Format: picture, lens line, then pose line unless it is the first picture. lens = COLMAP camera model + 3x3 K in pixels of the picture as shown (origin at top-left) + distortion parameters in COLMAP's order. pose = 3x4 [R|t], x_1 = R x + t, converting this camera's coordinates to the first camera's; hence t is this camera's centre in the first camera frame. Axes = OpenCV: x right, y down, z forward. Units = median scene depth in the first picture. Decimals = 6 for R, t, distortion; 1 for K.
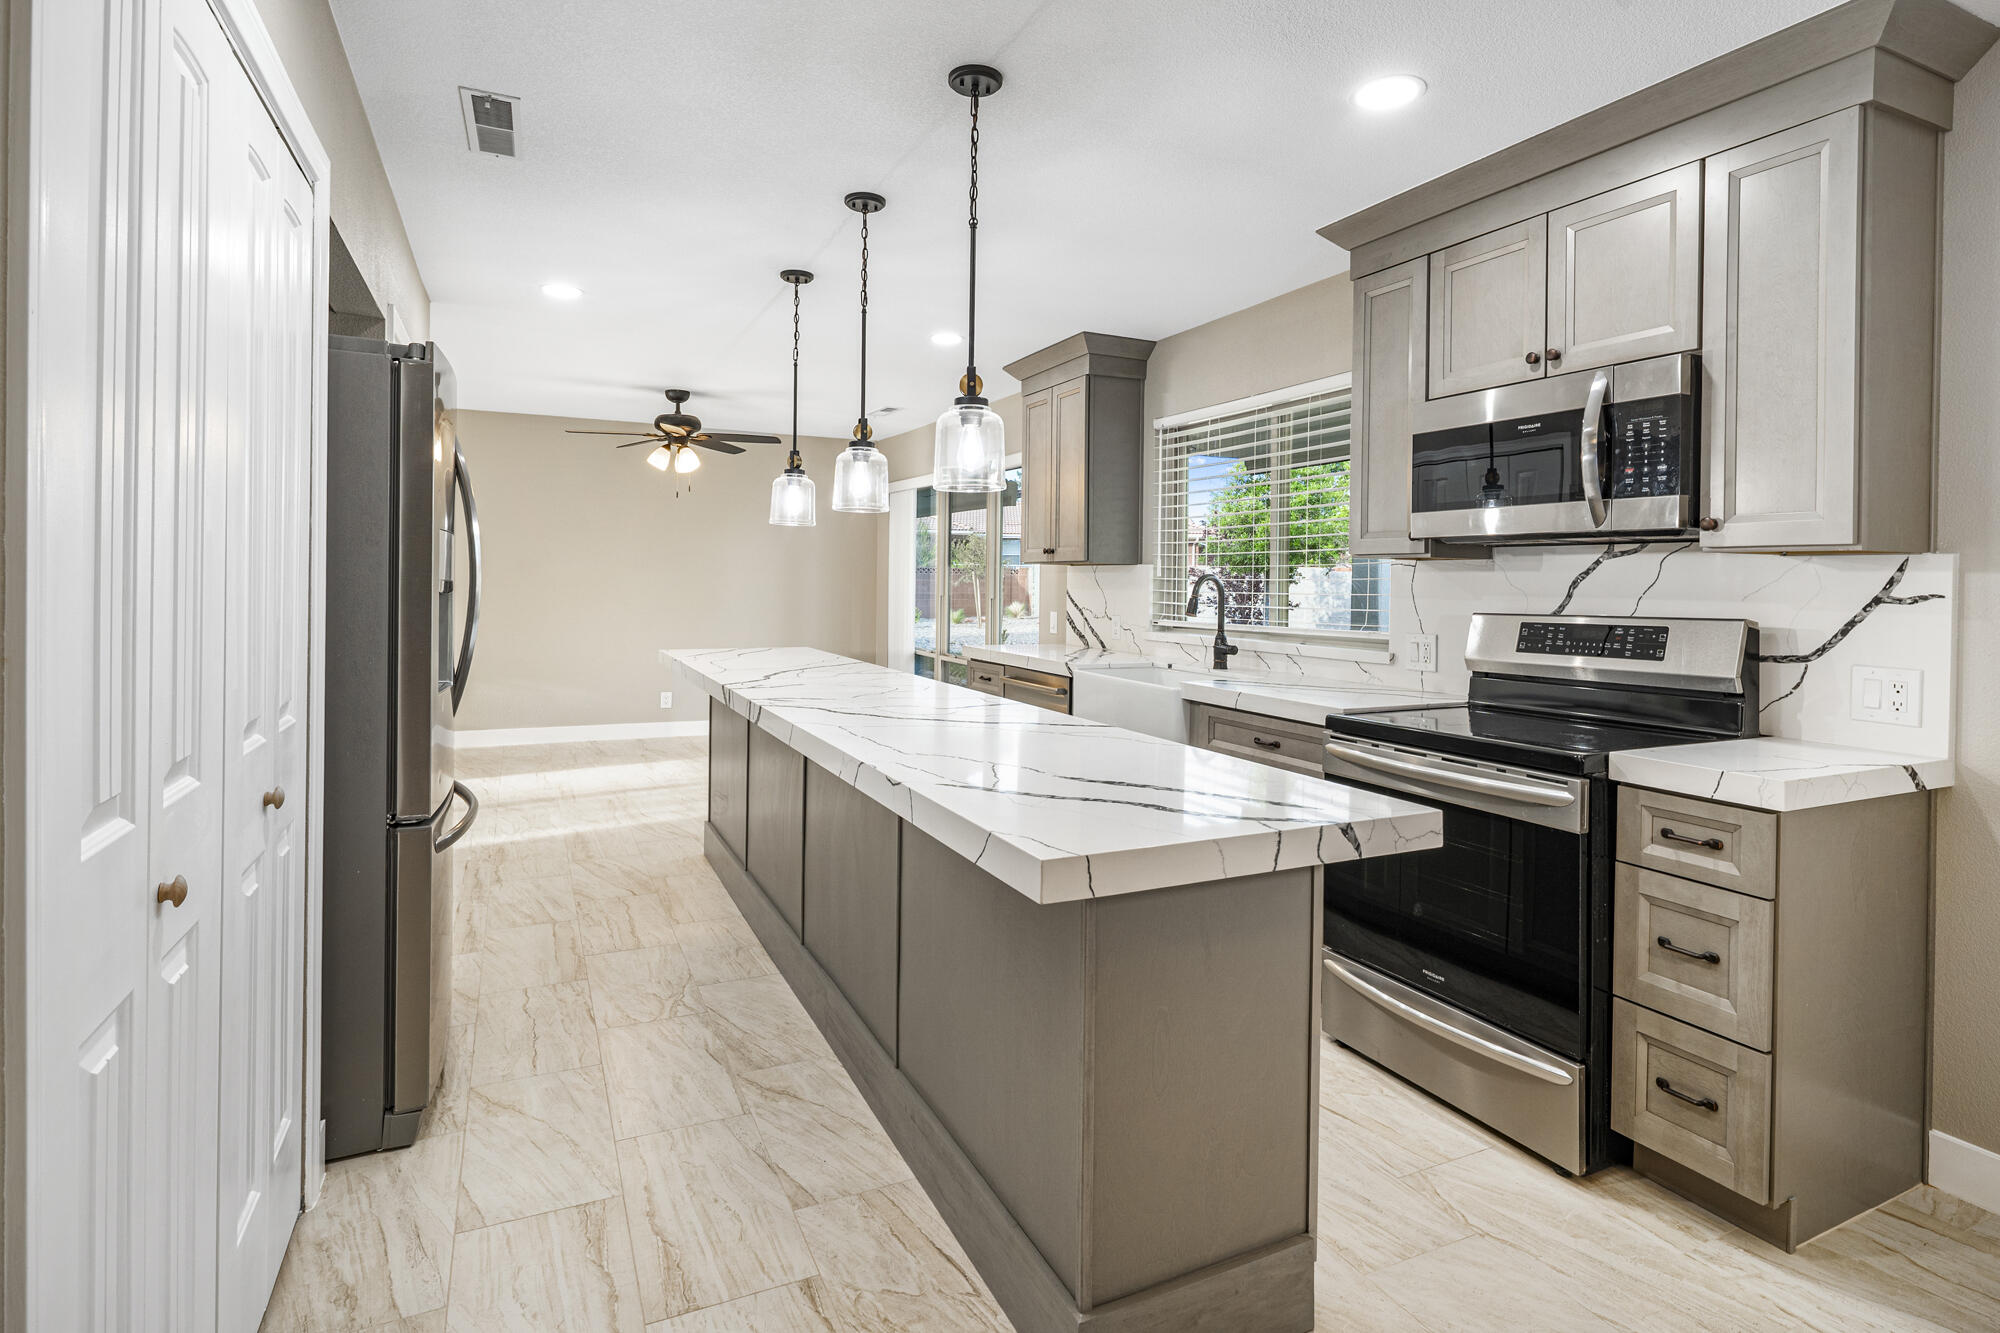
lens RADIAL K [[986.5, 0, 984.7], [0, 986.5, 590.1], [0, 0, 1]] dist [0.003138, -0.002935]
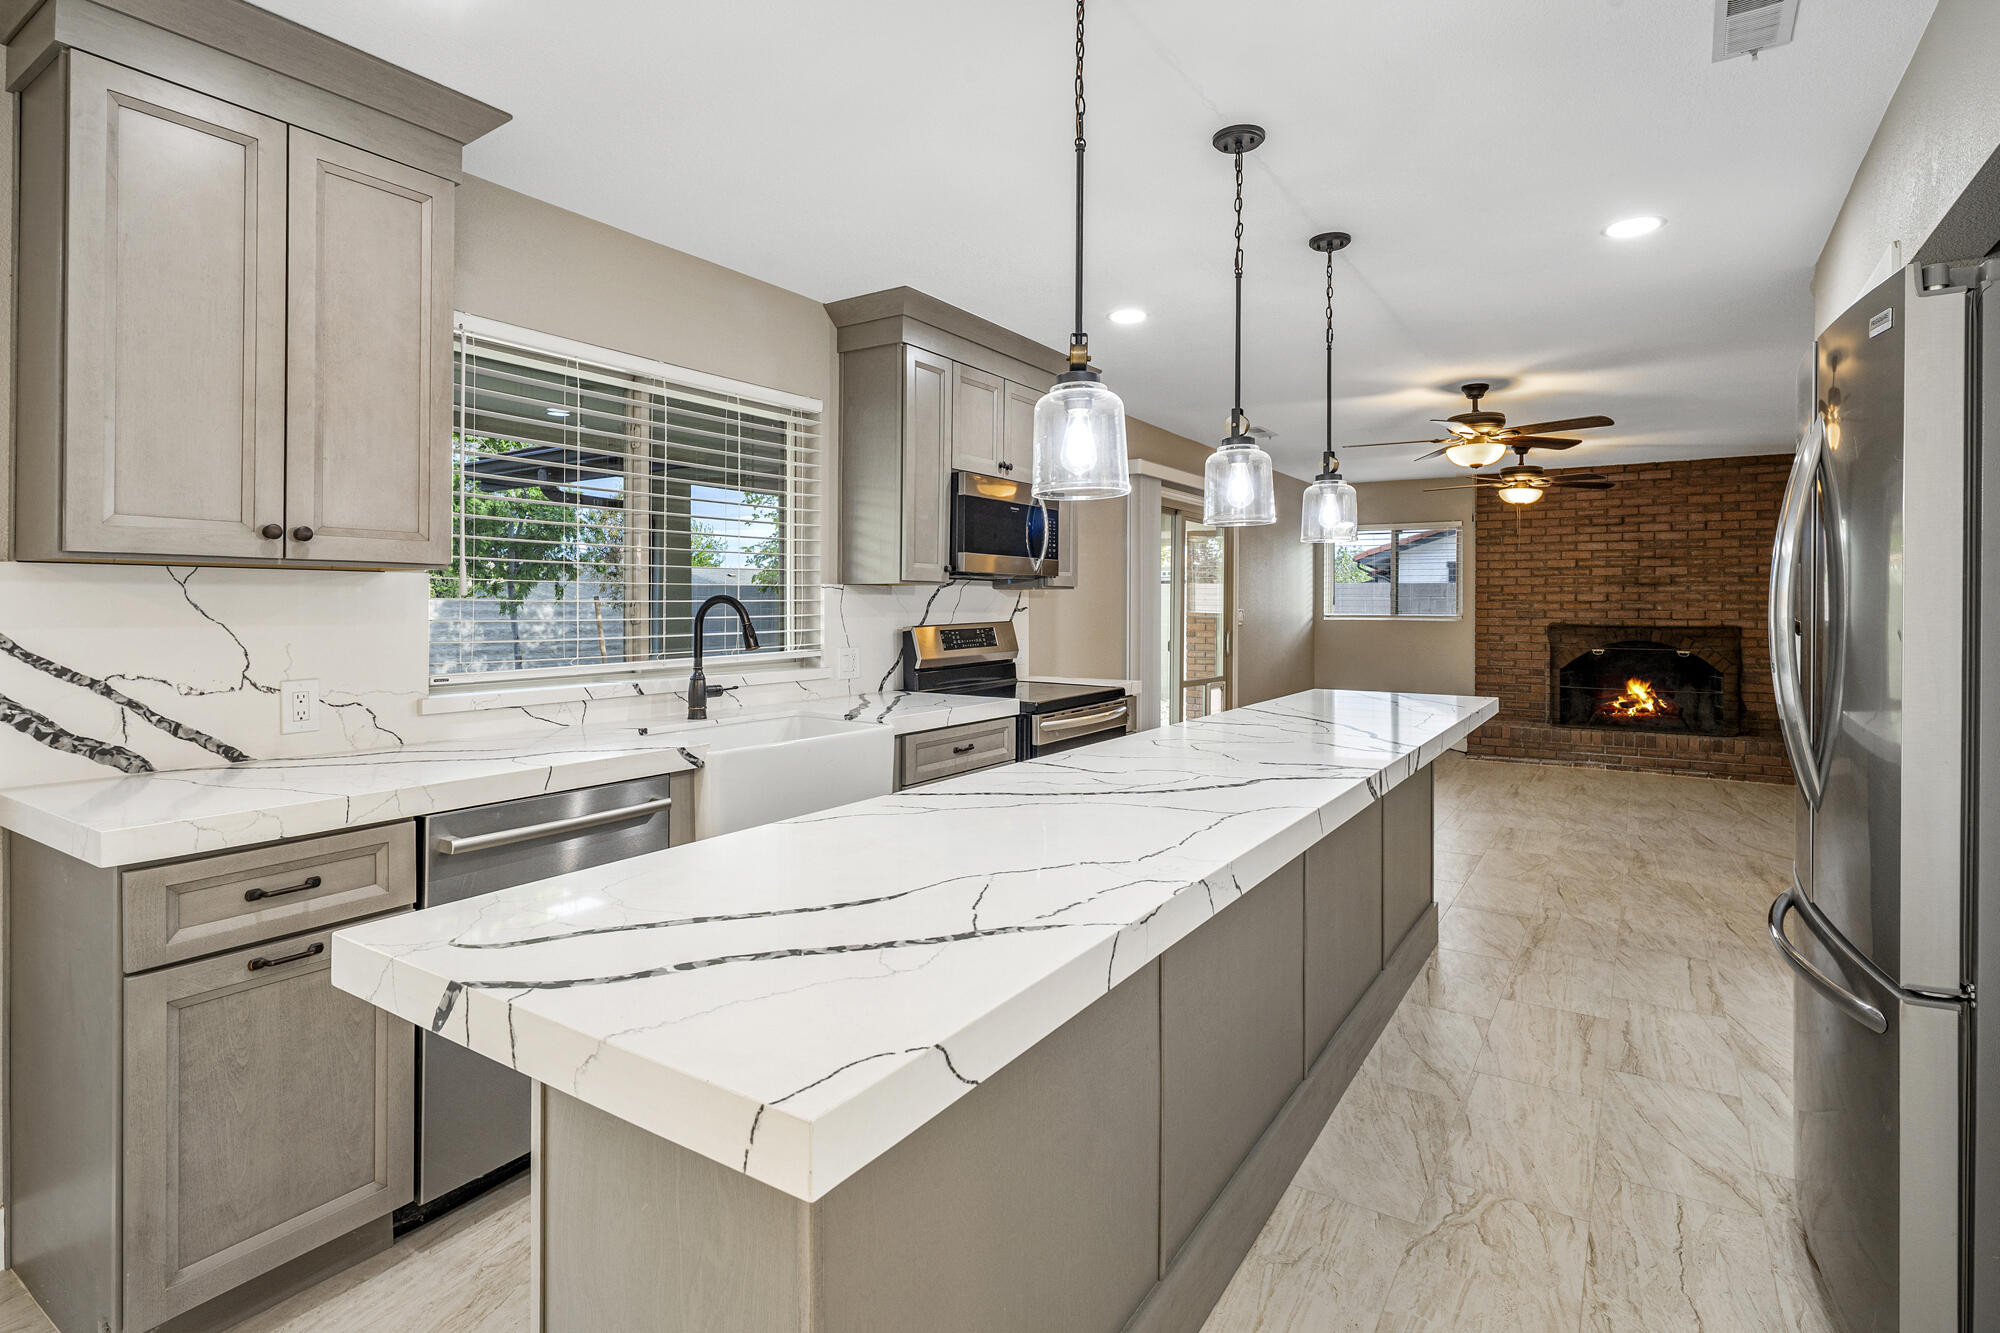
lens RADIAL K [[986.5, 0, 998.6], [0, 986.5, 607.4], [0, 0, 1]] dist [0.003138, -0.002935]
pose [[-0.521880, -0.019839, 0.852788, -0.720129], [-0.003422, 0.999770, 0.021164, -0.031465], [-0.853012, 0.008127, -0.521828, 1.615817]]
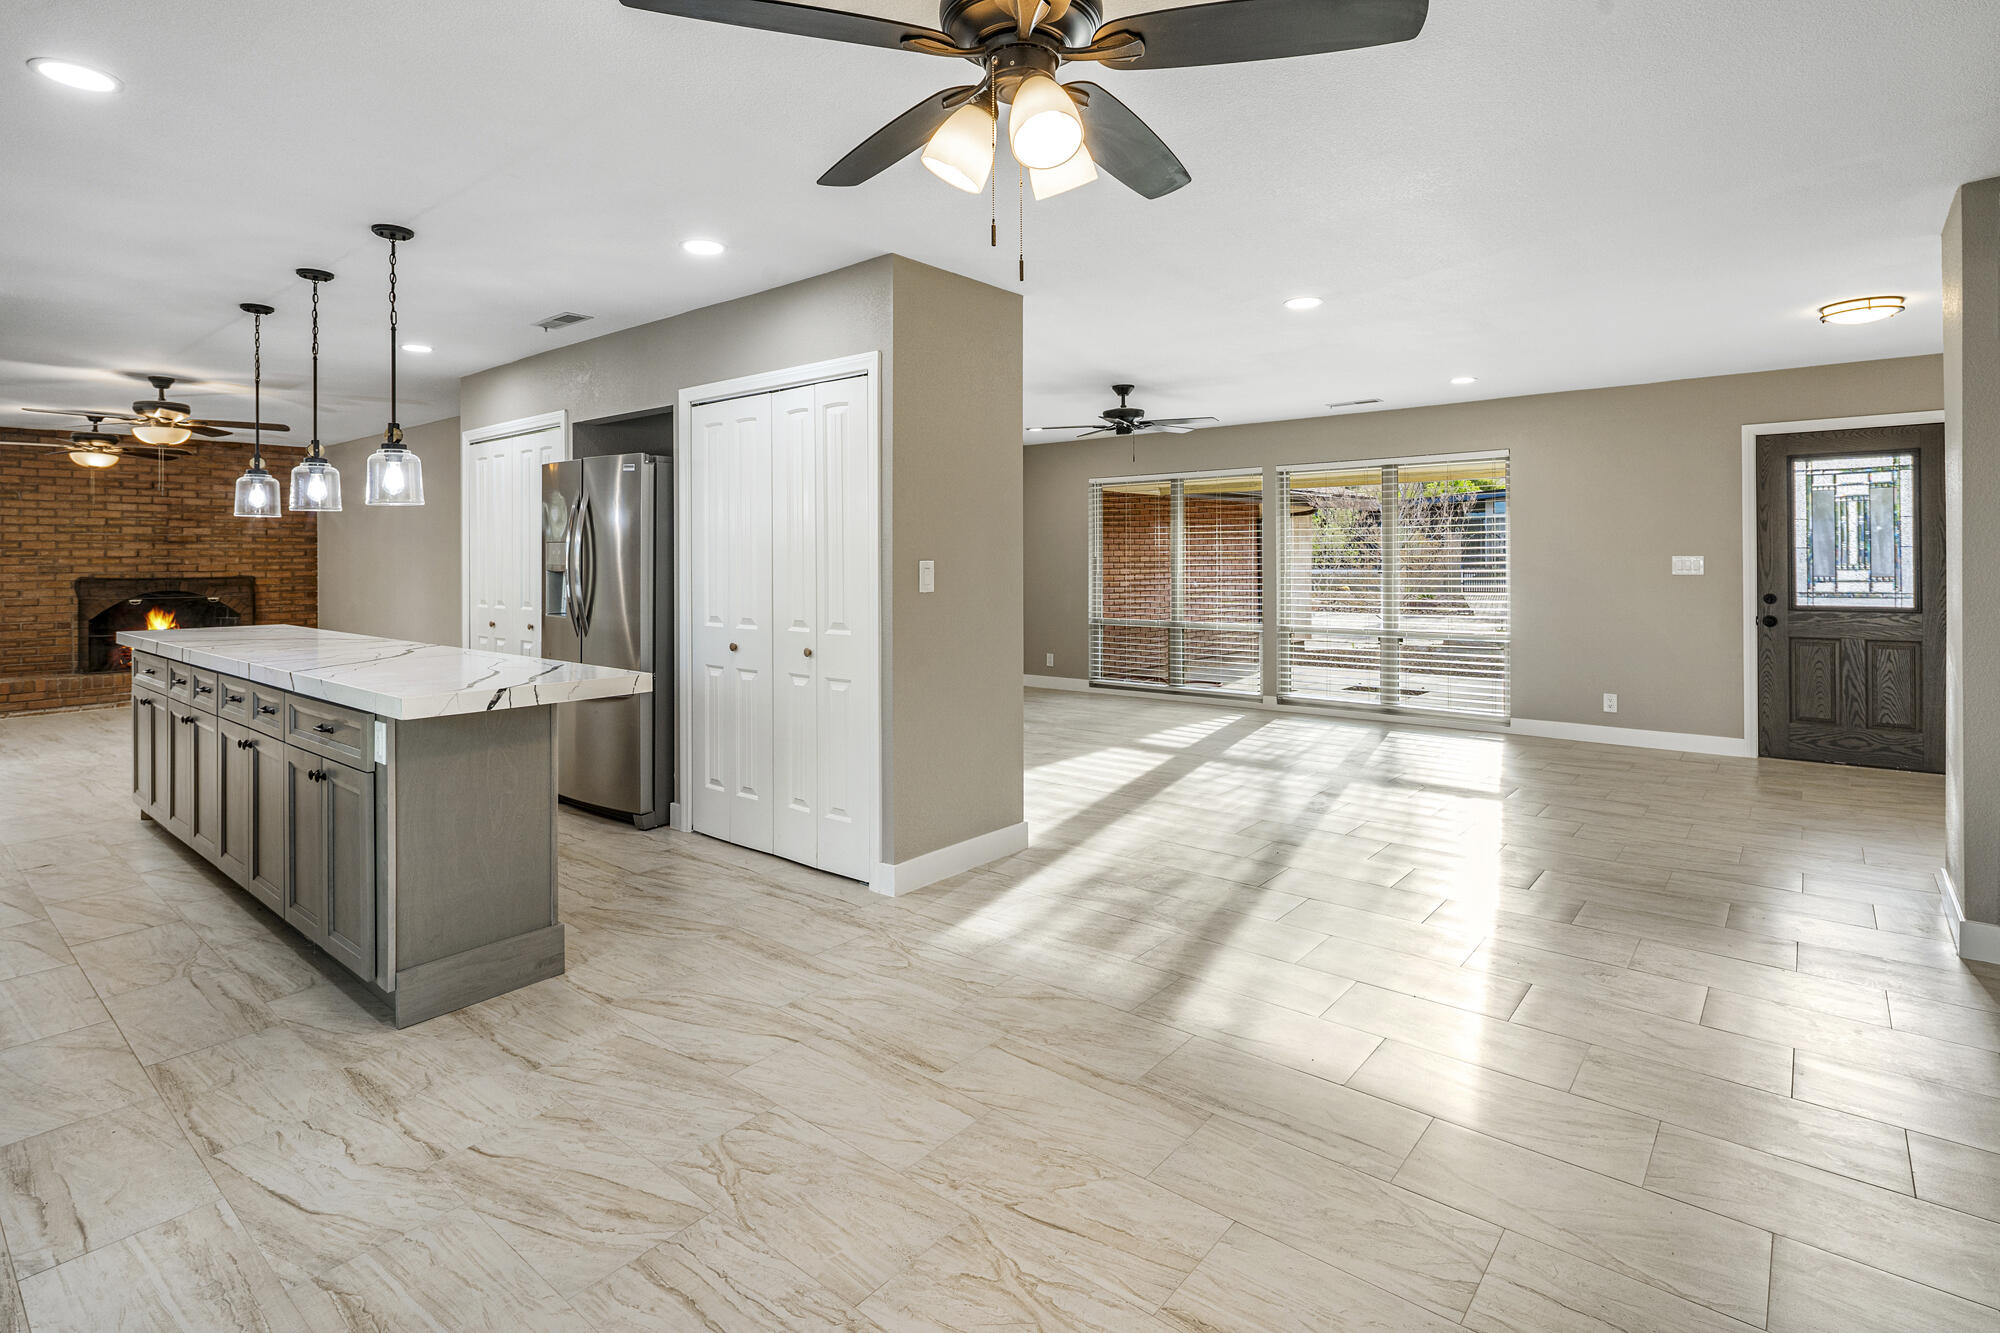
lens RADIAL K [[986.5, 0, 997.2], [0, 986.5, 553.6], [0, 0, 1]] dist [0.003138, -0.002935]
pose [[-0.906172, -0.014428, -0.422664, -0.396918], [-0.014613, 0.999889, -0.002804, -0.036455], [0.422657, 0.003635, -0.906282, 2.625917]]
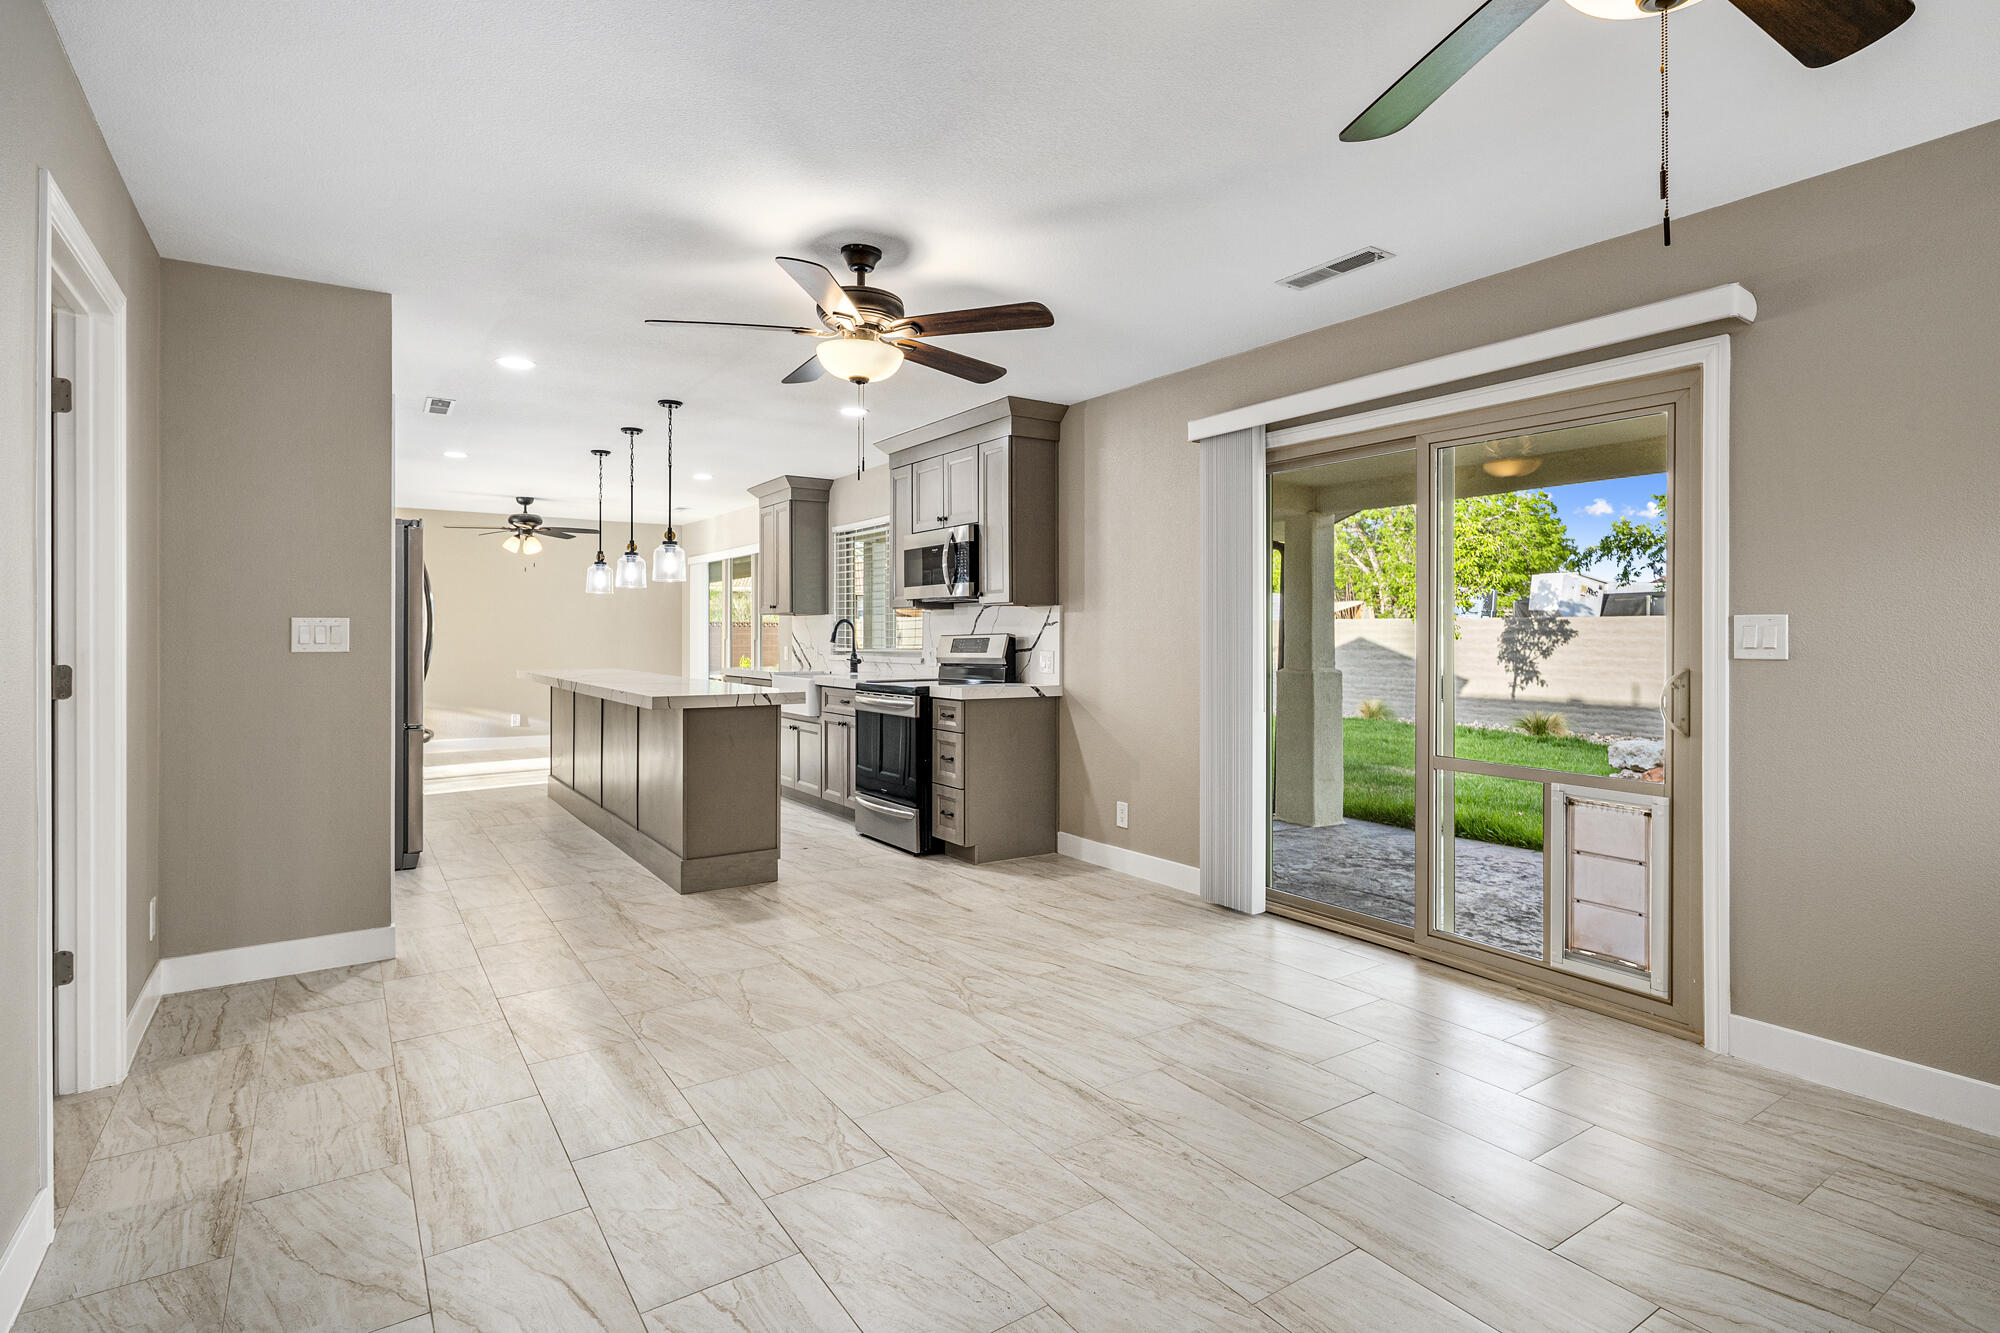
lens RADIAL K [[986.5, 0, 981.4], [0, 986.5, 632.6], [0, 0, 1]] dist [0.003138, -0.002935]
pose [[0.989801, -0.013244, 0.141841, 0.287711], [0.014872, 0.999835, -0.010423, 0.040518], [-0.141679, 0.012426, 0.989835, -1.054000]]
